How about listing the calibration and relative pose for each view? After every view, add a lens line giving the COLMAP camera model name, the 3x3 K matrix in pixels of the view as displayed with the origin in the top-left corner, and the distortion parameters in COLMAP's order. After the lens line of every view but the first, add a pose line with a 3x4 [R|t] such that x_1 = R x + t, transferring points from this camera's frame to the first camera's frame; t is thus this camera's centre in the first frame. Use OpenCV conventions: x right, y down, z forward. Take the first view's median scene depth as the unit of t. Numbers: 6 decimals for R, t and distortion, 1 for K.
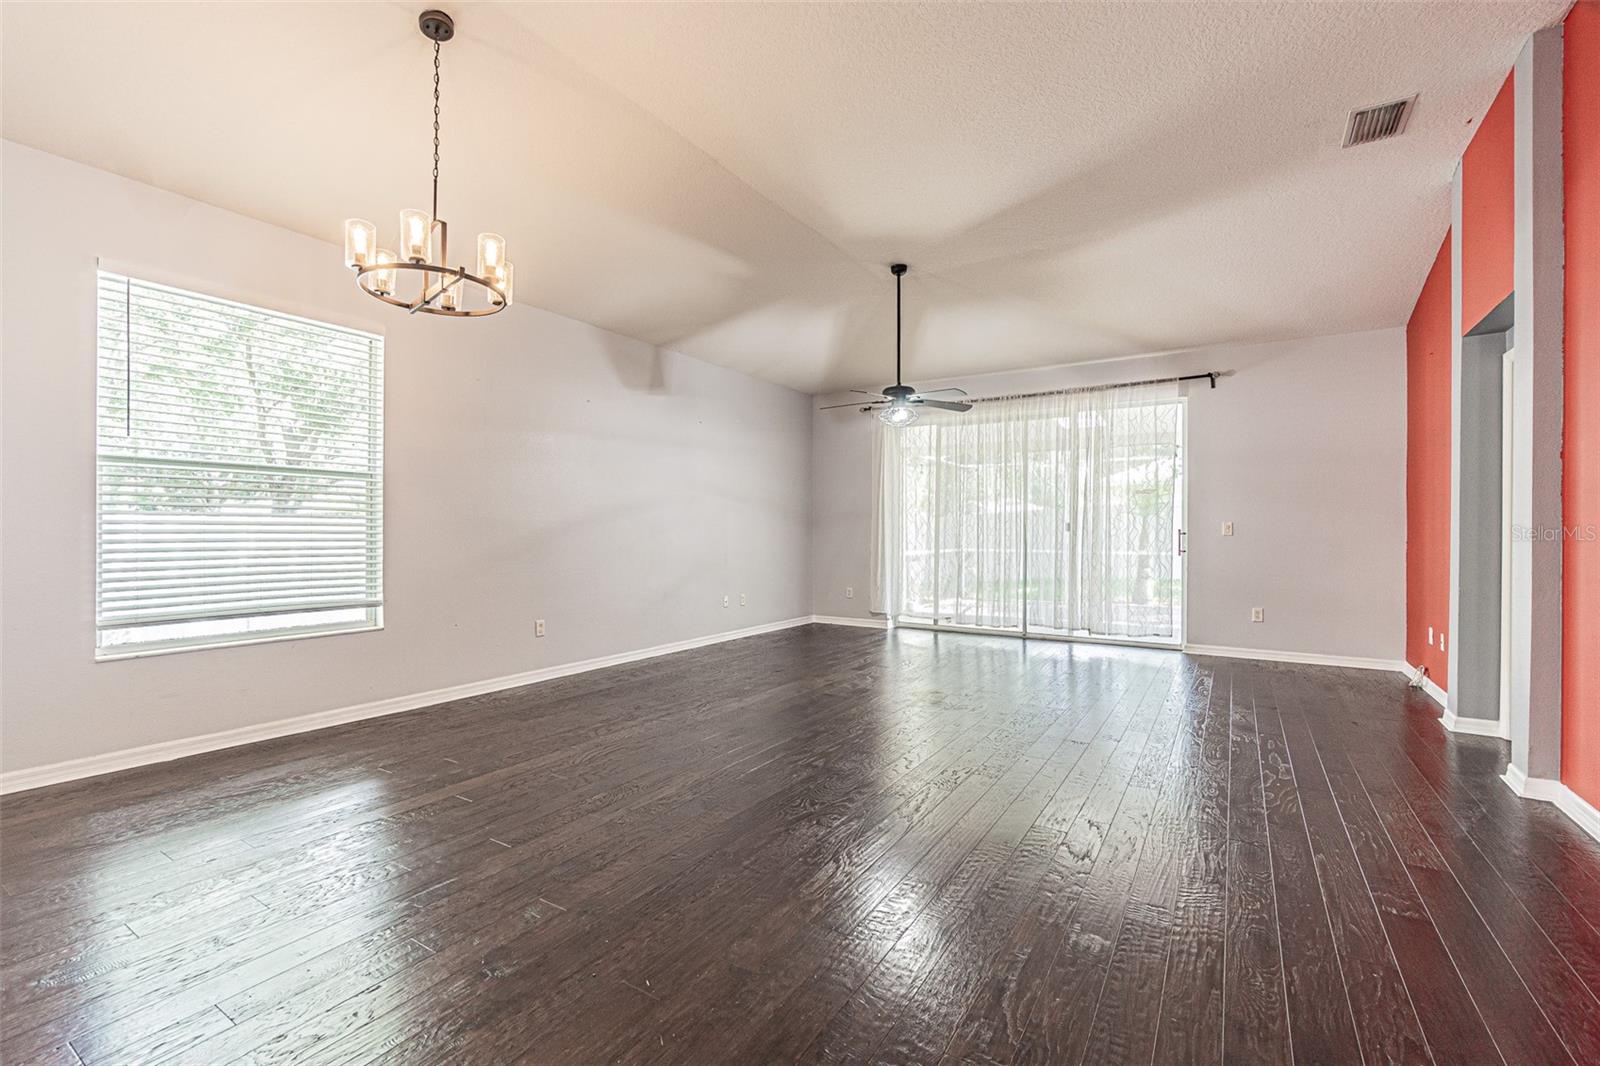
lens RADIAL K [[695.9, 0, 772.0], [0, 695.9, 525.4], [0, 0, 1]] dist [-0.002898, -0.000216]
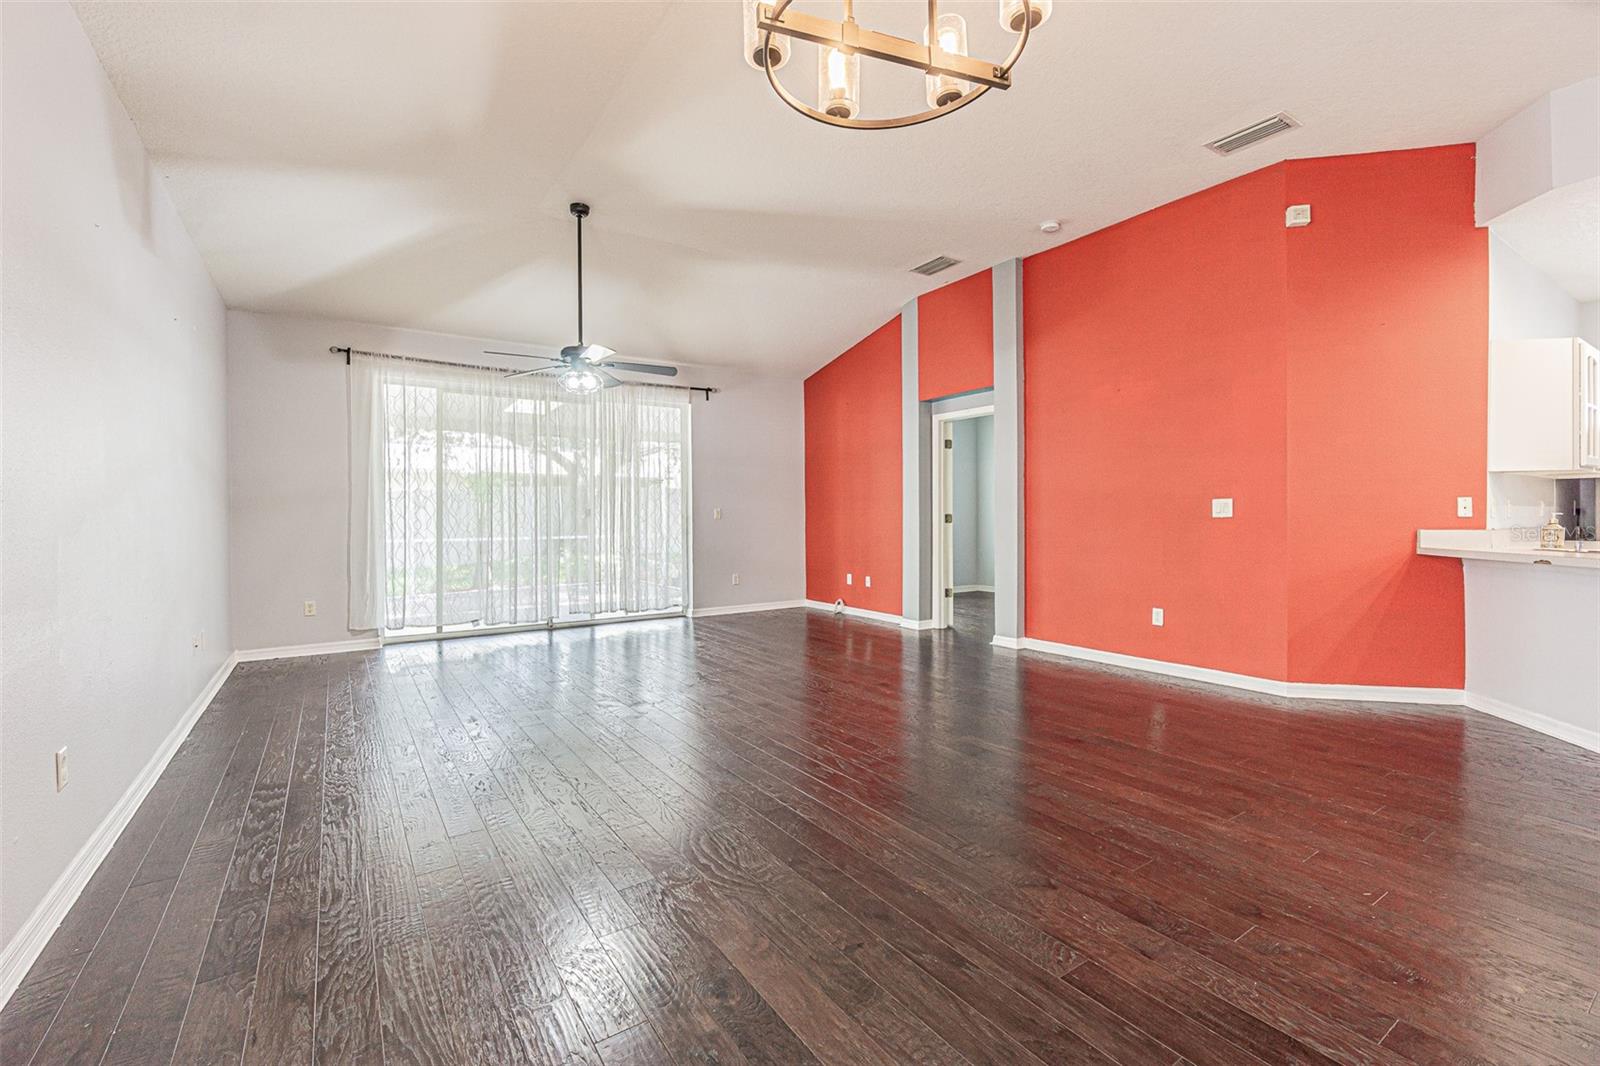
lens RADIAL K [[702.1, 0, 797.7], [0, 702.1, 524.7], [0, 0, 1]] dist [0.020835, -0.000019]
pose [[0.388629, -0.015170, 0.921269, -0.469810], [0.000978, 0.999871, 0.016051, 0.004221], [-0.921394, -0.005337, 0.388593, 0.376502]]
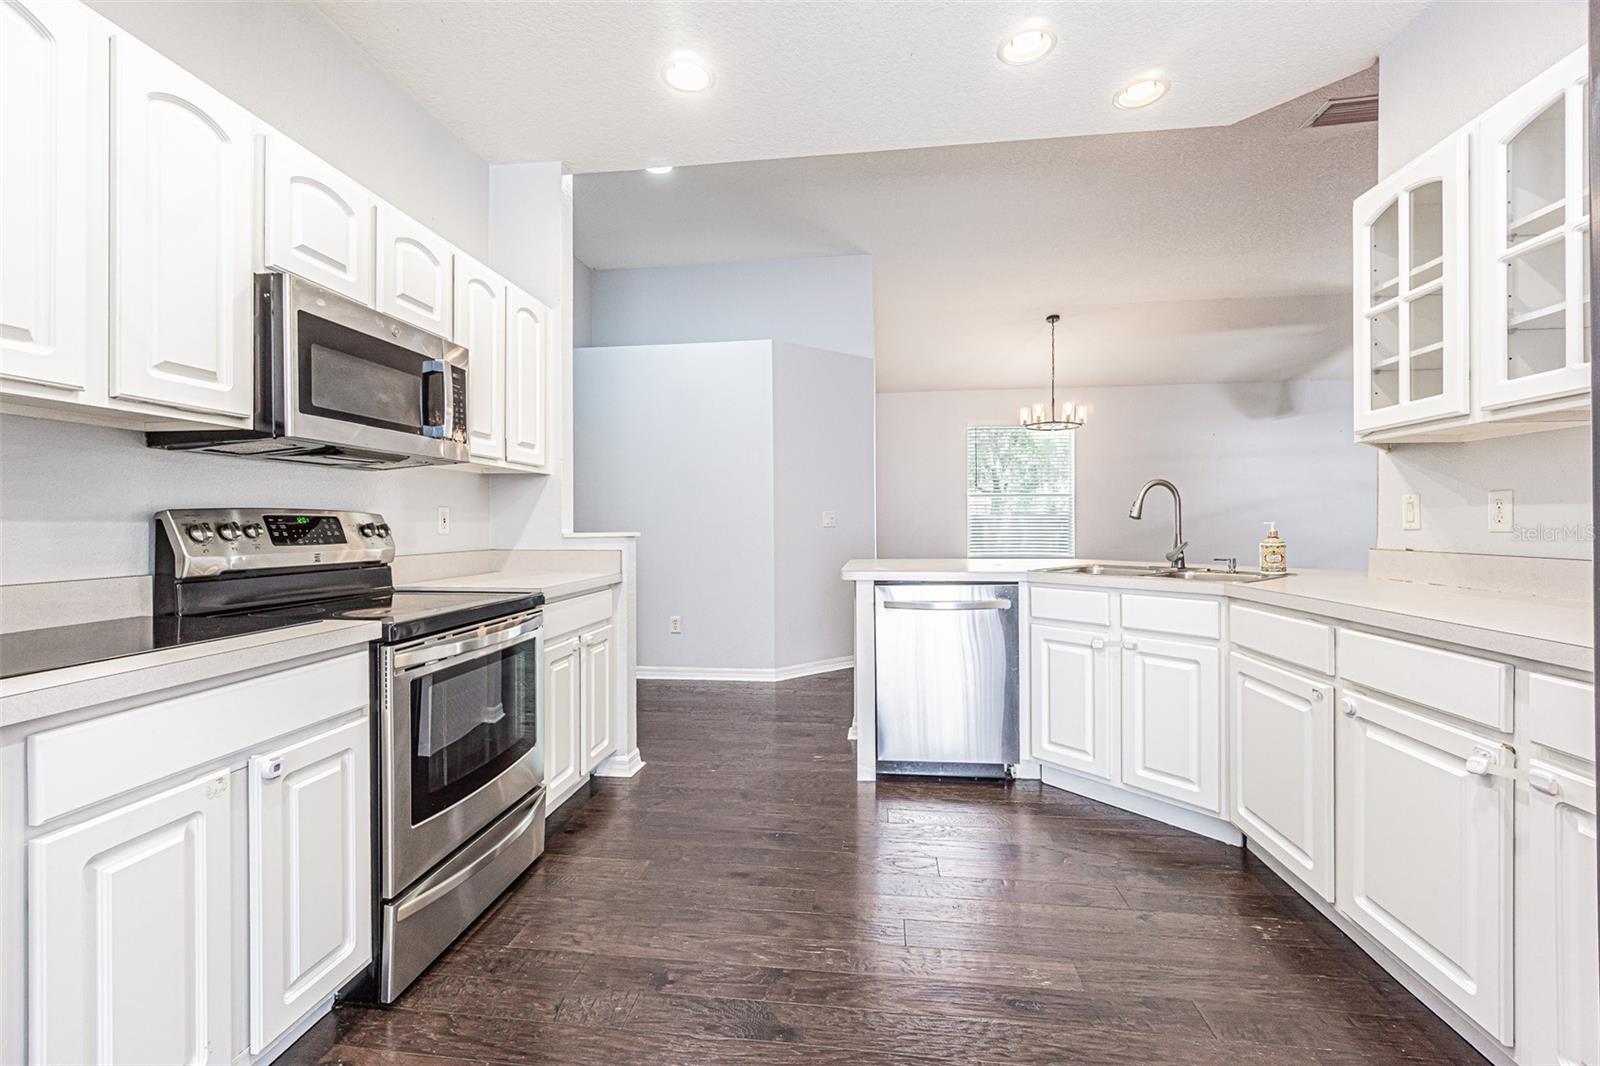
lens RADIAL K [[695.9, 0, 772.0], [0, 695.9, 525.4], [0, 0, 1]] dist [-0.002898, -0.000216]
pose [[0.421967, -0.006154, -0.906590, 0.629998], [0.012557, 0.999921, -0.000943, 0.005074], [0.906524, -0.010986, 0.422010, -0.456114]]
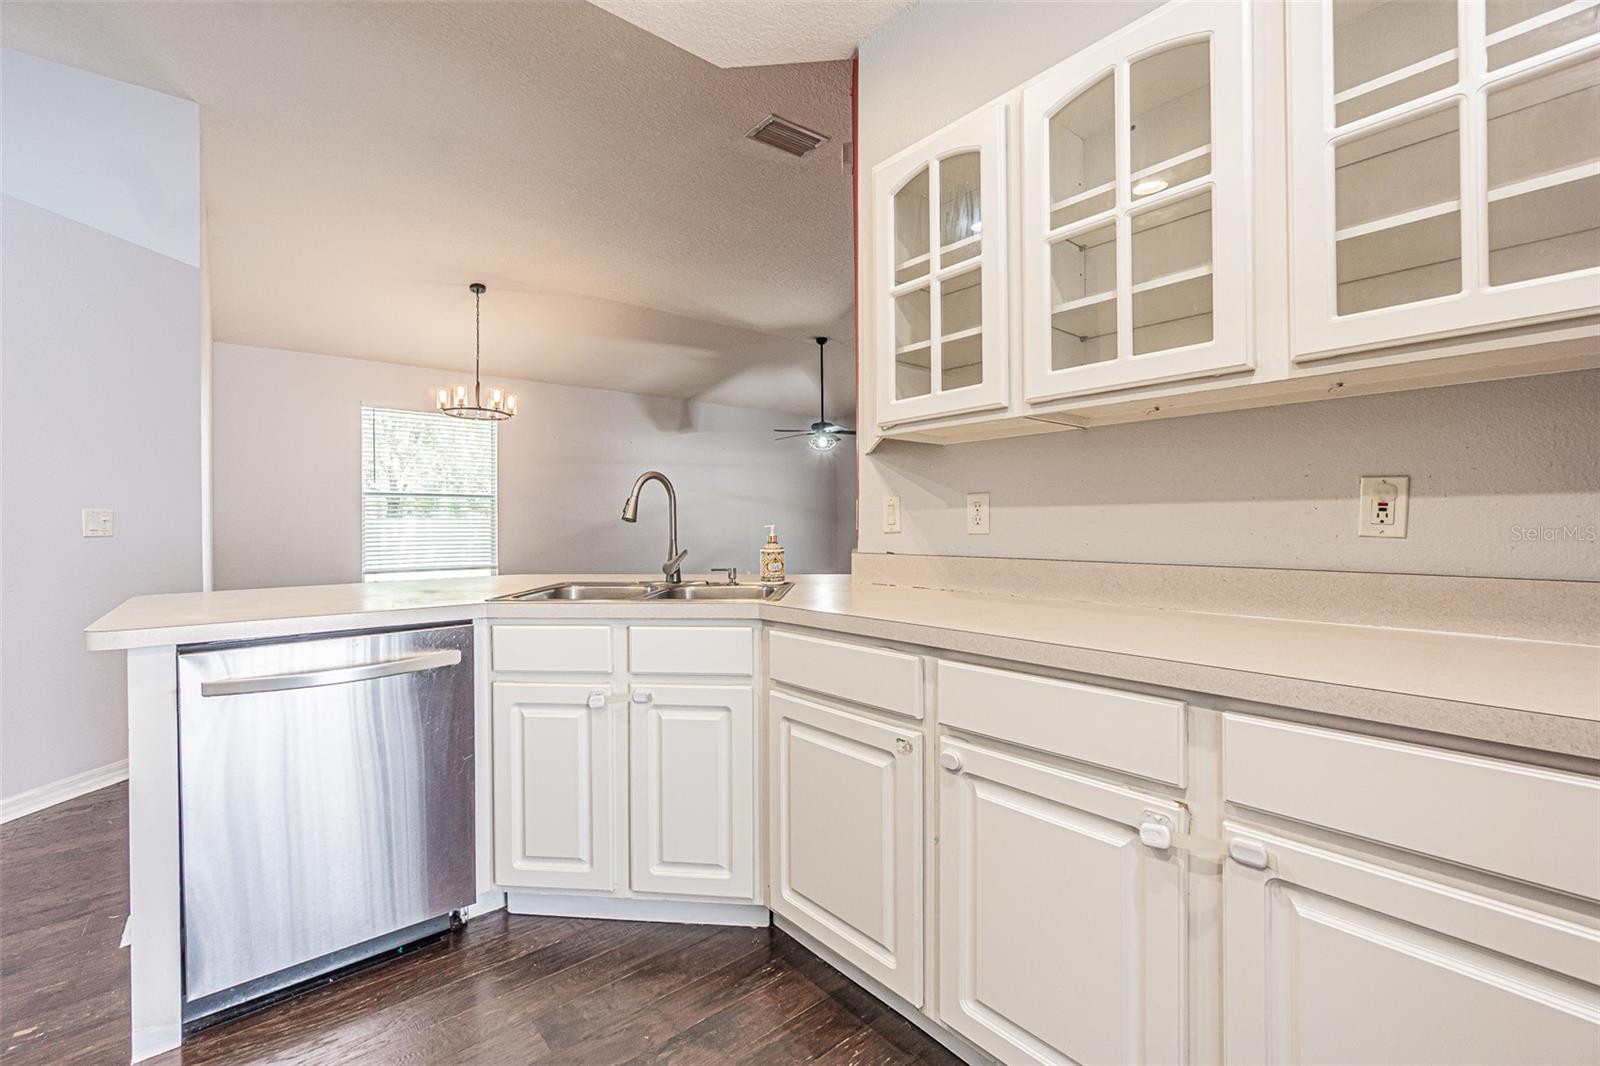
lens RADIAL K [[695.2, 0, 797.4], [0, 695.2, 520.8], [0, 0, 1]] dist [-0.002859, -0.000257]
pose [[0.957050, -0.015901, -0.289486, 0.493624], [0.016170, 0.999868, -0.001464, 0.004897], [0.289472, -0.003280, 0.957181, -0.352706]]
